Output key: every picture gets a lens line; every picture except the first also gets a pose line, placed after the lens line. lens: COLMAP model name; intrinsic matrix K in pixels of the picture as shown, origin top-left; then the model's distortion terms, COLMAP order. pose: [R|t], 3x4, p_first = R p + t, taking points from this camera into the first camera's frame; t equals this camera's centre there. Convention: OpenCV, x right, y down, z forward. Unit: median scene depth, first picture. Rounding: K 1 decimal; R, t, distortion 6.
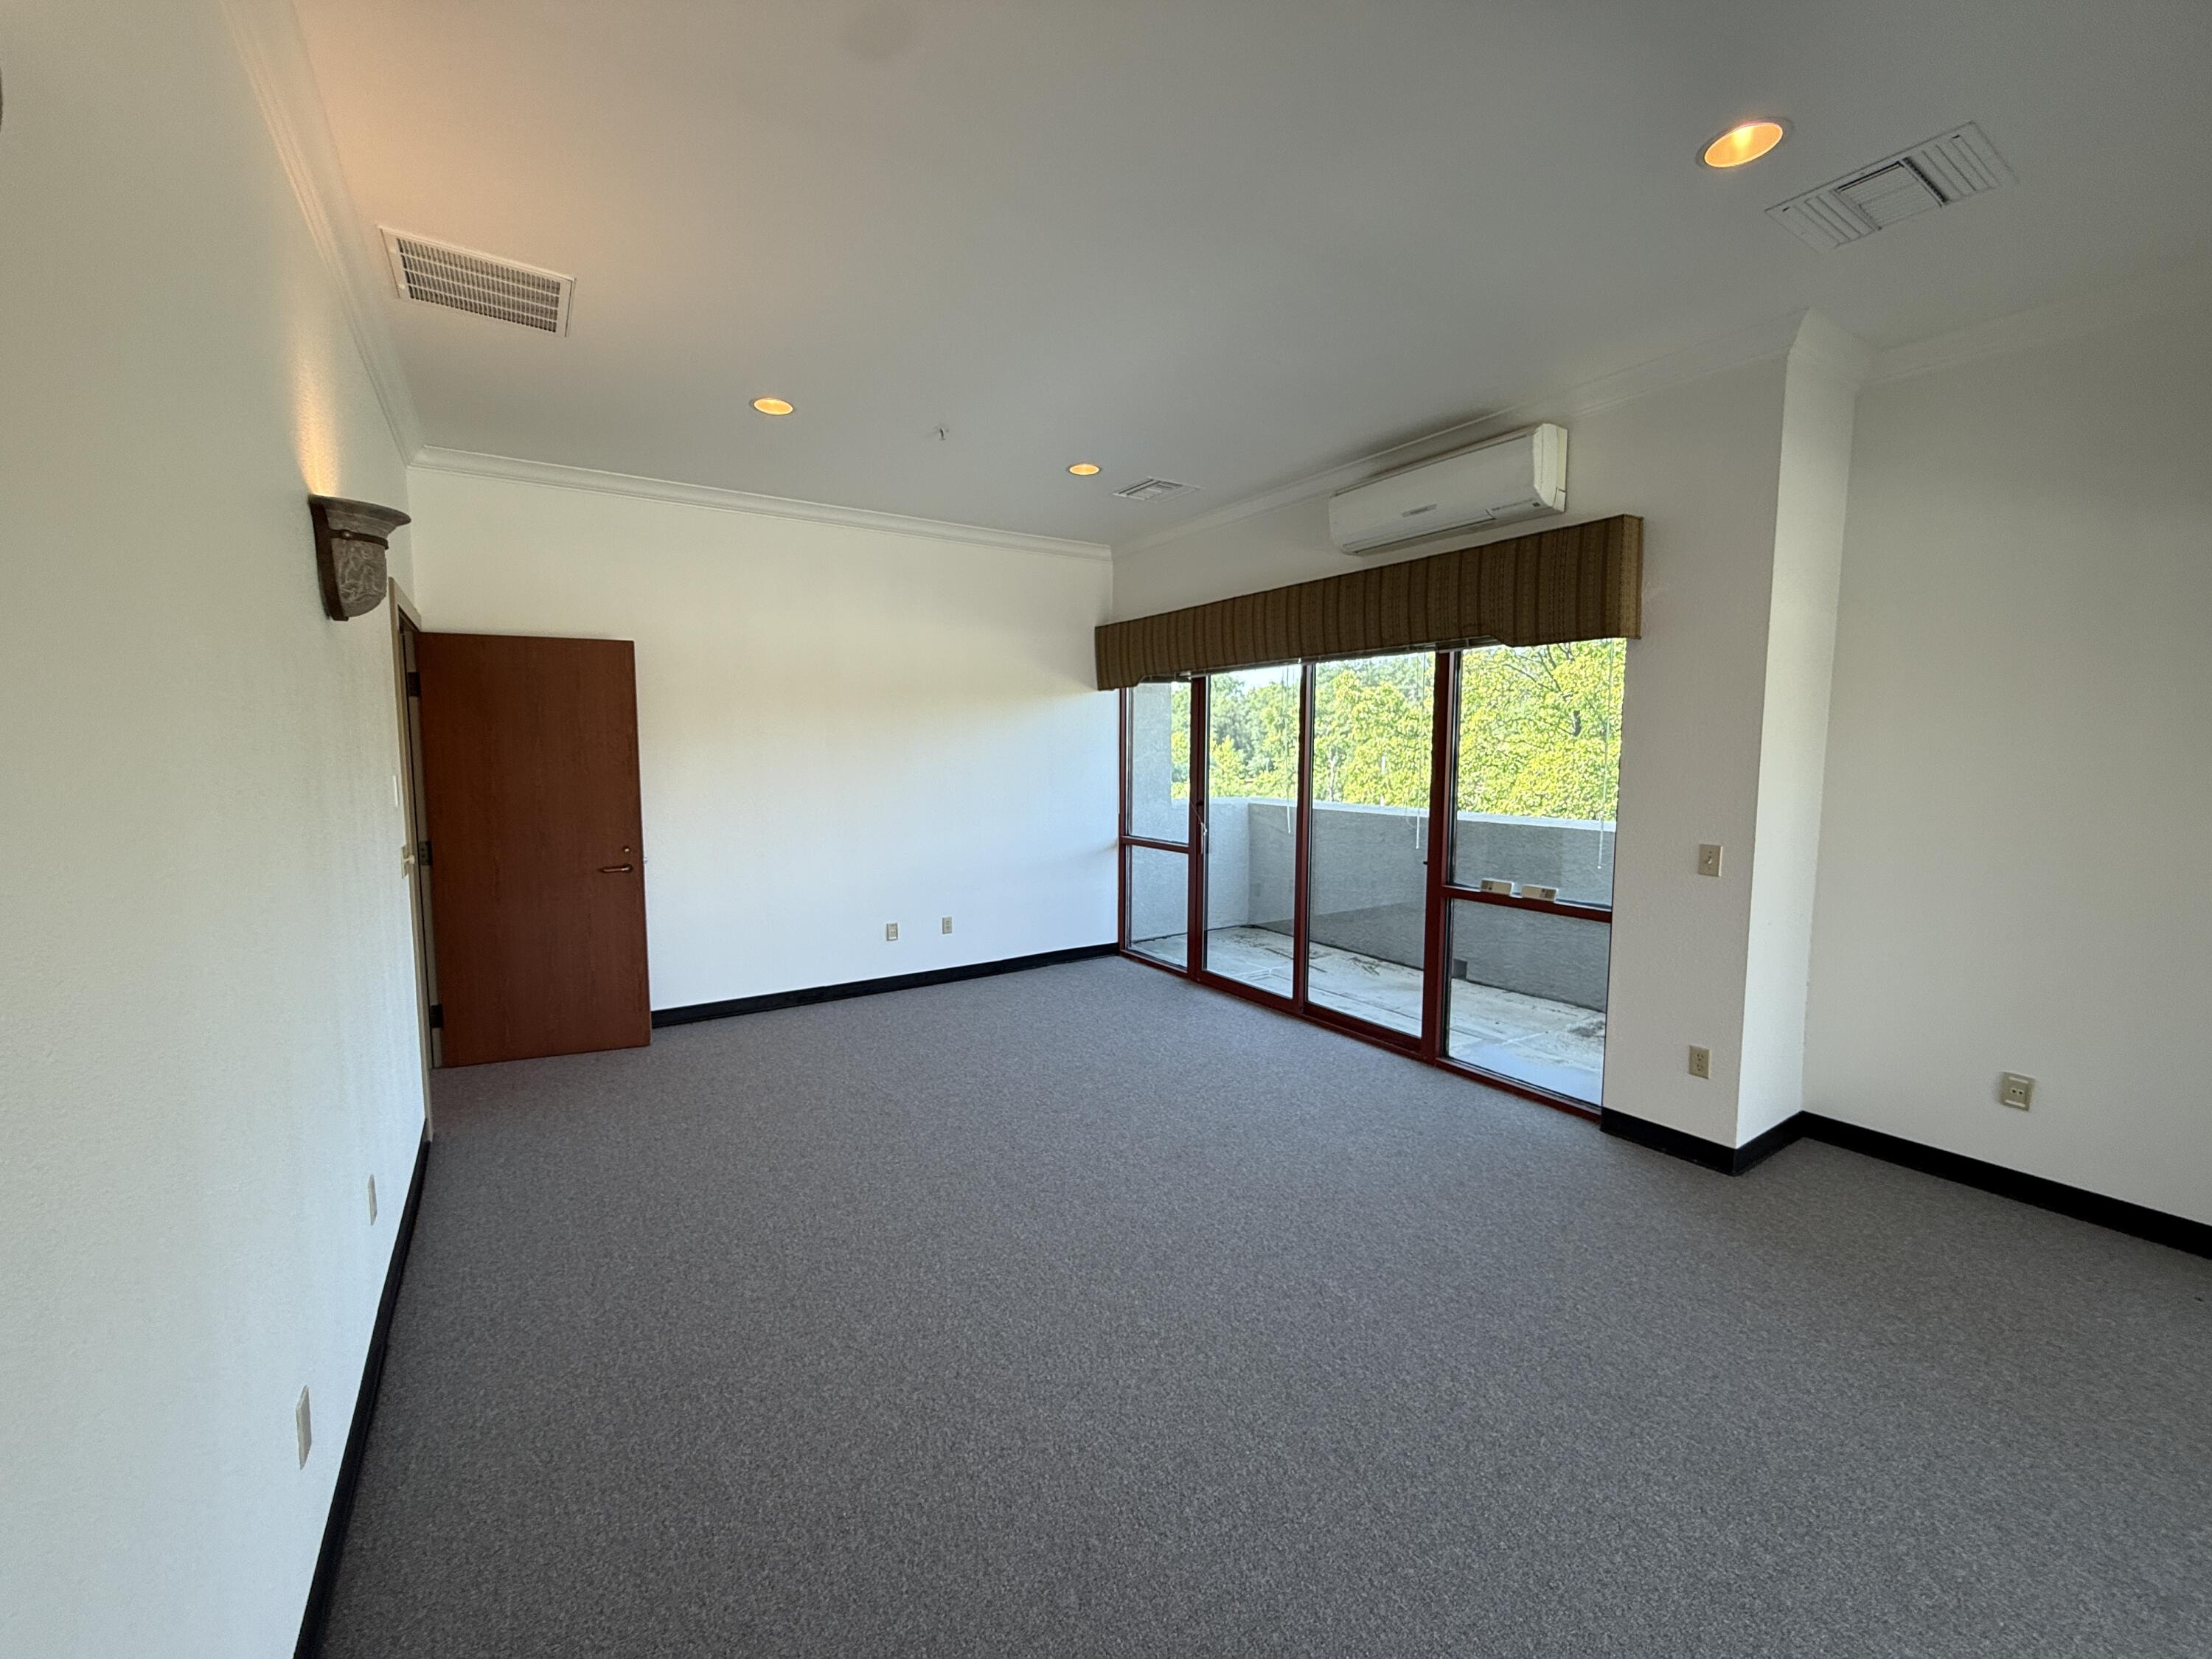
lens RADIAL K [[886.2, 0, 1088.3], [0, 886.2, 828.7], [0, 0, 1]] dist [0.000864, 0.000429]
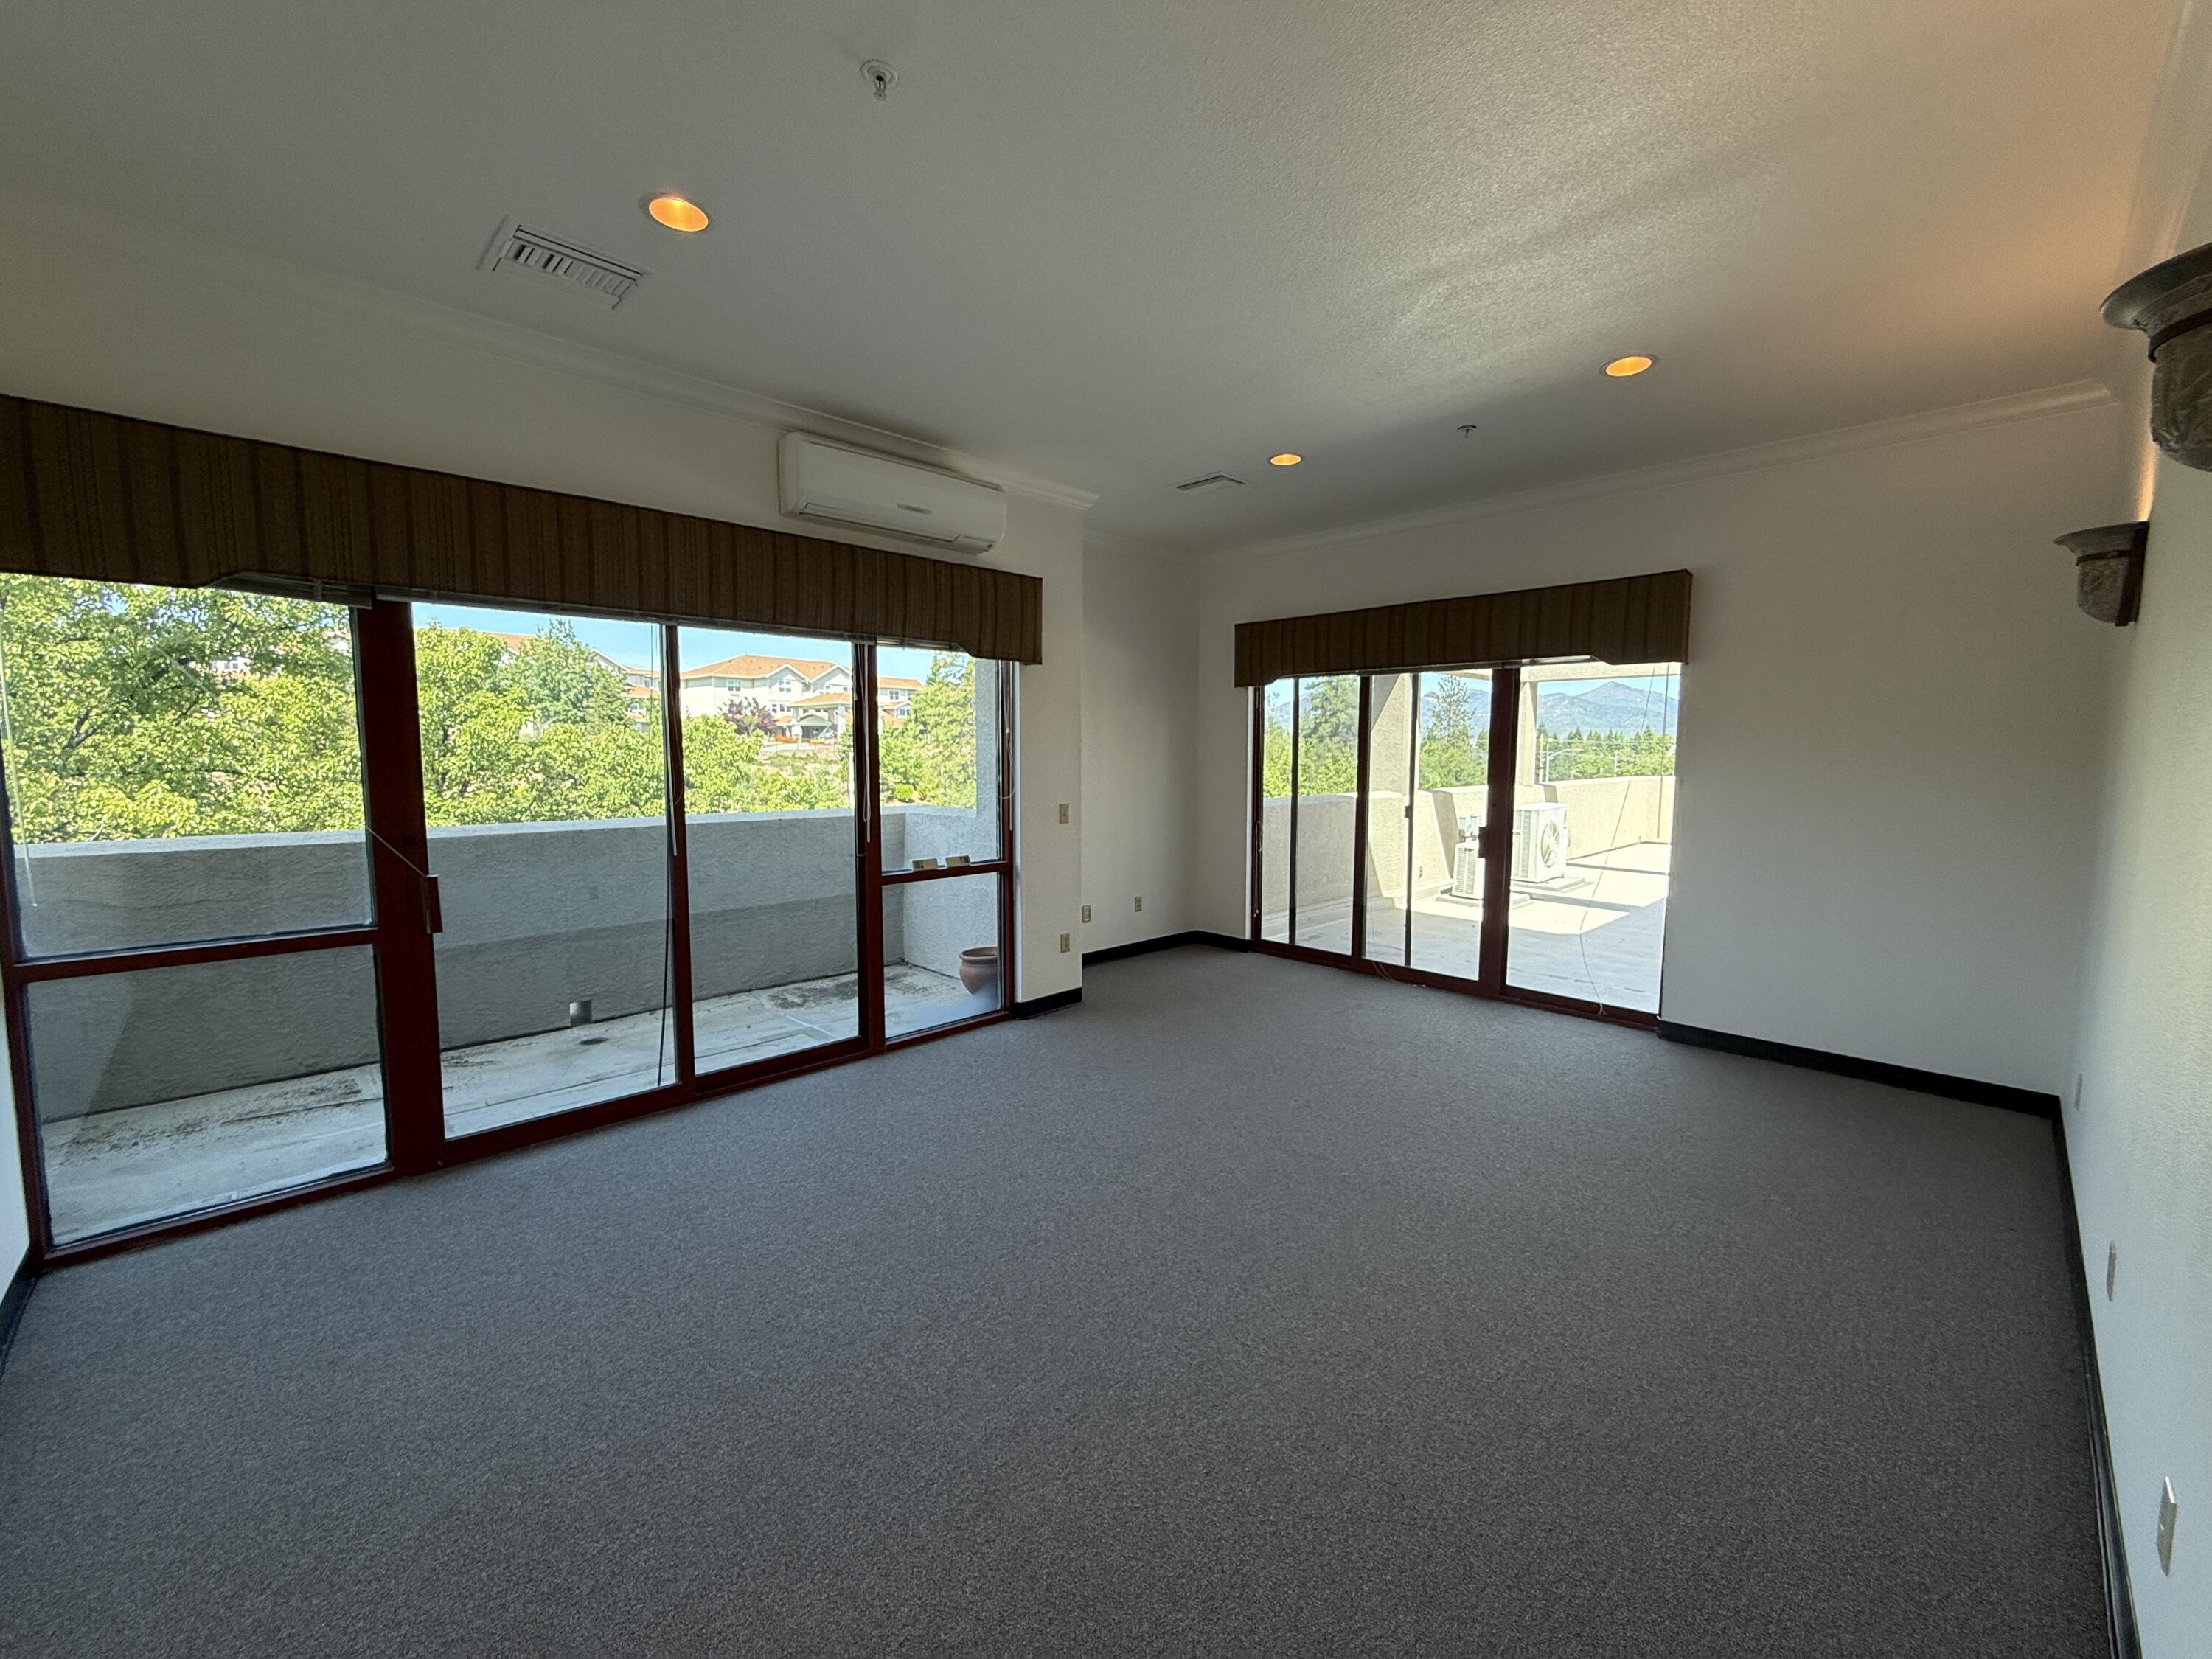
lens RADIAL K [[886.2, 0, 1094.1], [0, 886.2, 817.2], [0, 0, 1]] dist [0.000864, 0.000429]
pose [[-0.171589, -0.076448, 0.982198, -0.566234], [0.096940, 0.990836, 0.094056, -0.064965], [-0.980388, 0.111353, -0.162606, 0.810894]]
